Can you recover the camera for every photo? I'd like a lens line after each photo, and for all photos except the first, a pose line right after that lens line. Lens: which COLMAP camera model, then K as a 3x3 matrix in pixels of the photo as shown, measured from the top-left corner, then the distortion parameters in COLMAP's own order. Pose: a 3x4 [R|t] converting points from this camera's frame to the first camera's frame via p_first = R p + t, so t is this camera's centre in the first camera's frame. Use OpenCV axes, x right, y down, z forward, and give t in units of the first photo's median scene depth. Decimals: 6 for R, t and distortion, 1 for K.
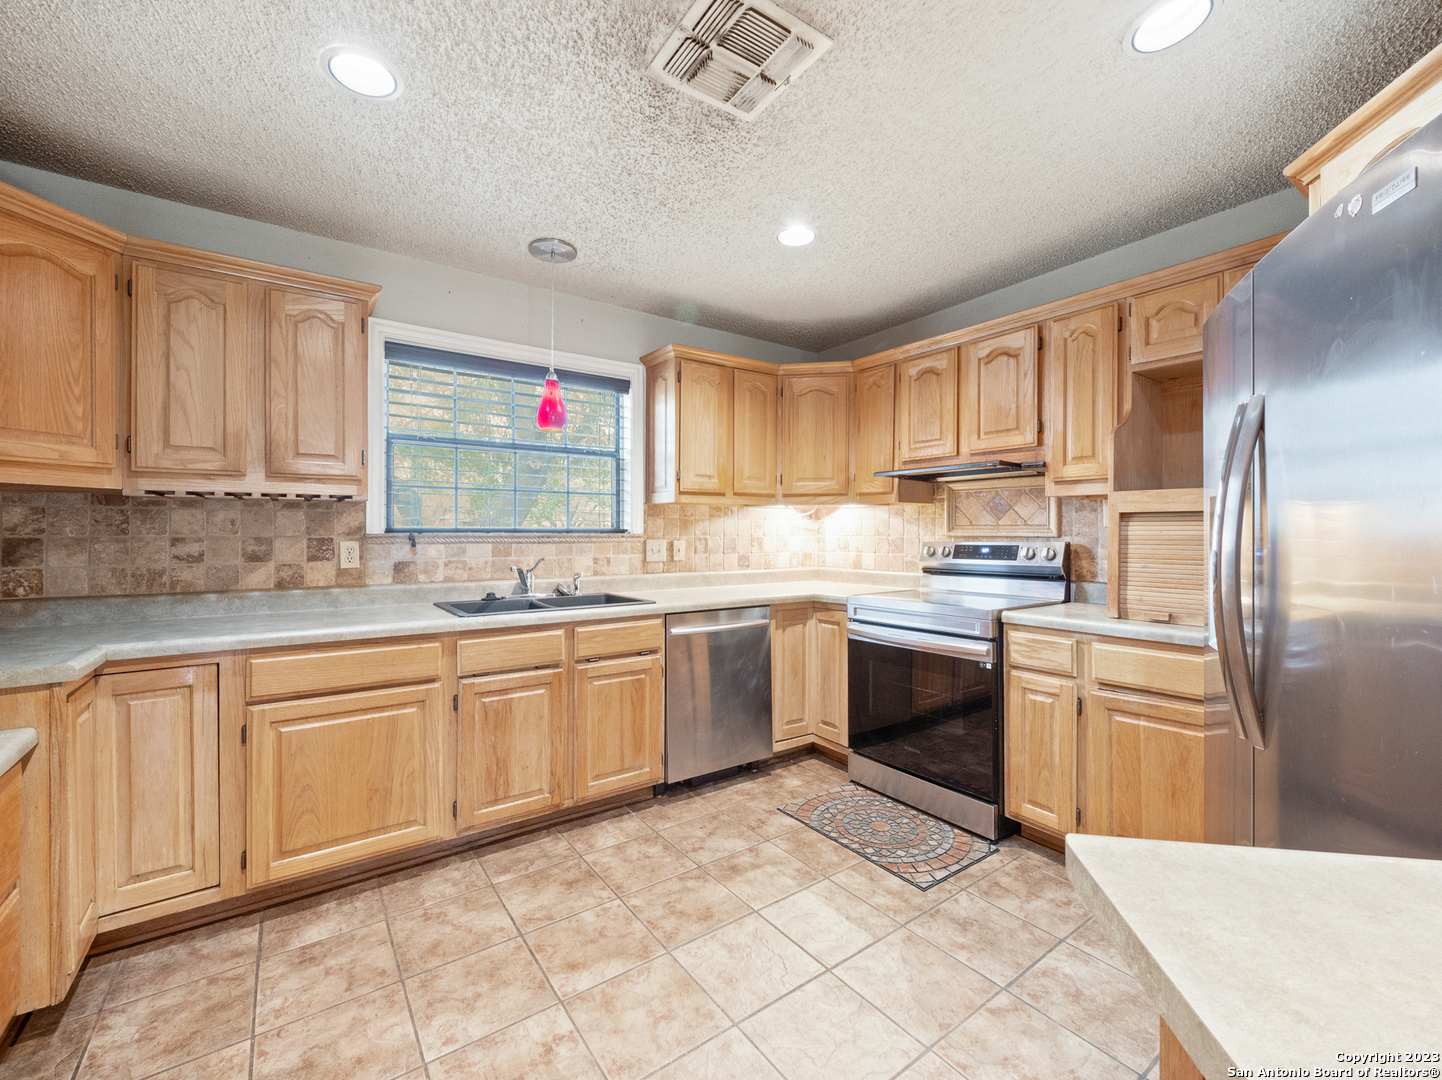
lens RADIAL K [[598.3, 0, 718.3], [0, 598.3, 531.2], [0, 0, 1]] dist [-0.010140, 0.000050]
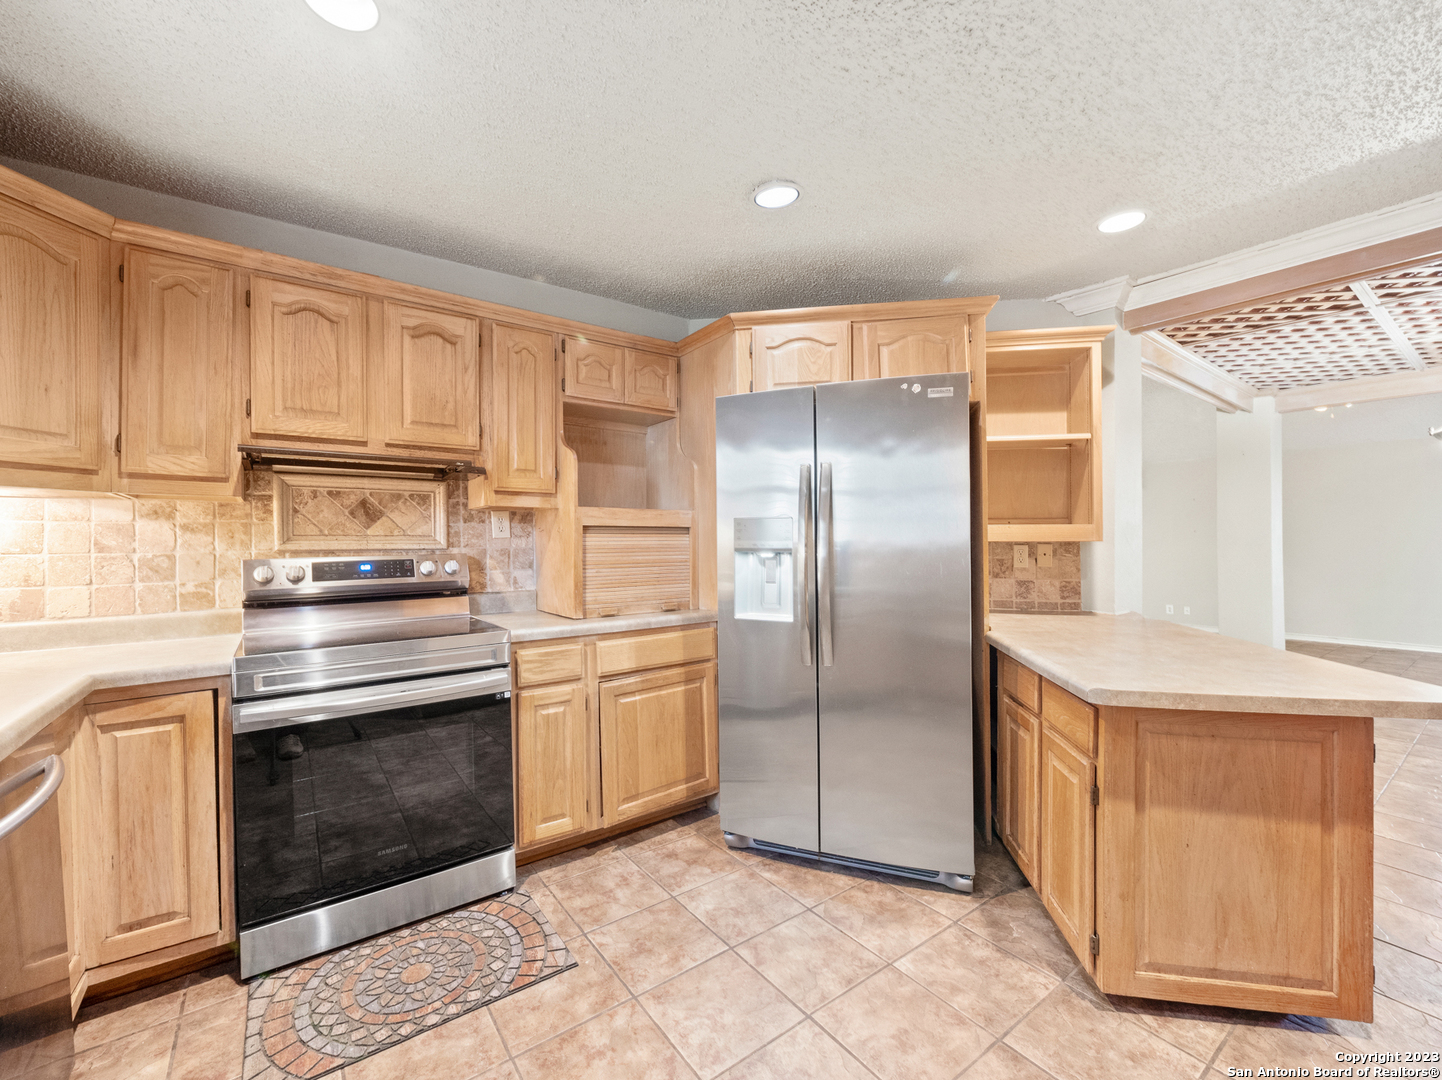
lens RADIAL K [[598.3, 0, 716.9], [0, 598.3, 548.0], [0, 0, 1]] dist [-0.010140, 0.000050]
pose [[-0.004586, -0.008968, 0.999949, -0.434420], [0.004754, 0.999948, 0.008989, 0.002365], [-0.999978, 0.004794, -0.004543, 0.699515]]
